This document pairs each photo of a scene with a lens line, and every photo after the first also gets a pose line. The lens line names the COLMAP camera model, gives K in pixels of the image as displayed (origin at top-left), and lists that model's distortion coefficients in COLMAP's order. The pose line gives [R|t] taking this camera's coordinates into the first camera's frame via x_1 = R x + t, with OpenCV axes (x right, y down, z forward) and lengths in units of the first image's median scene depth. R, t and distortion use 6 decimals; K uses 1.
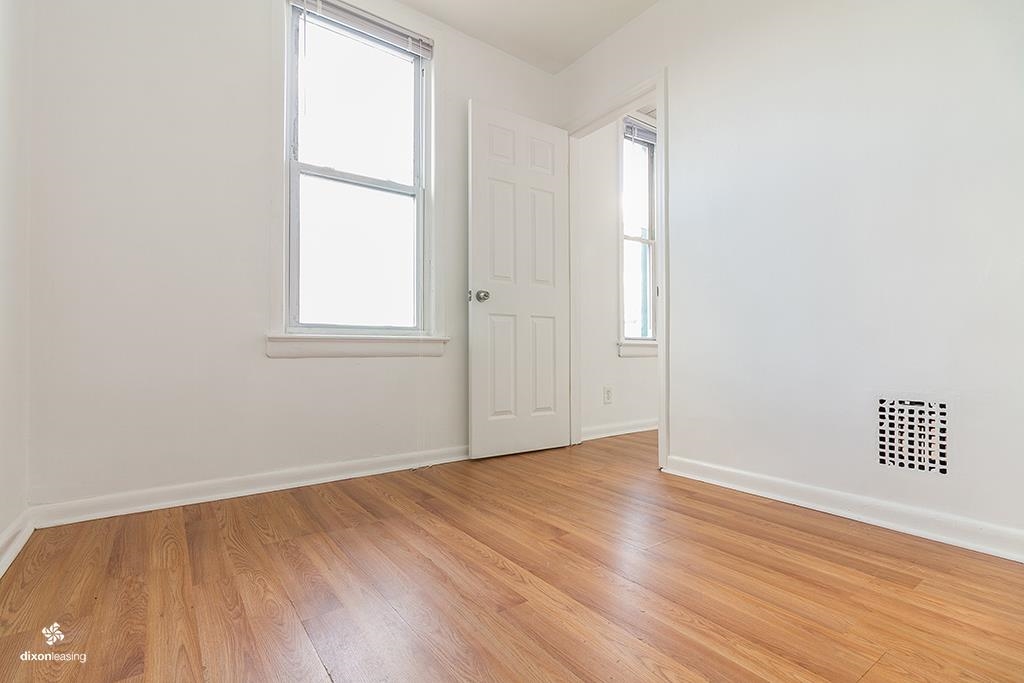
lens RADIAL K [[479.6, 0, 511.9], [0, 479.6, 345.8], [0, 0, 1]] dist [-0.001919, -0.000099]
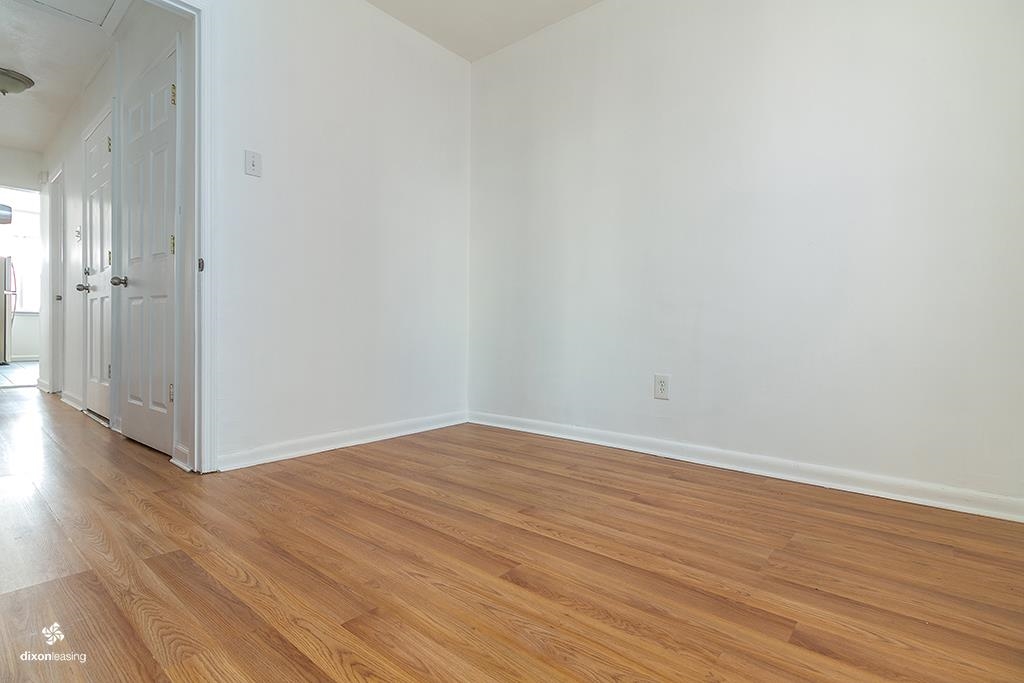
lens RADIAL K [[479.6, 0, 511.9], [0, 479.6, 345.8], [0, 0, 1]] dist [-0.001919, -0.000099]
pose [[-0.971403, -0.004321, -0.237396, 0.302120], [-0.008583, 0.999820, 0.016922, 0.014940], [0.237280, 0.018476, -0.971266, 1.851933]]
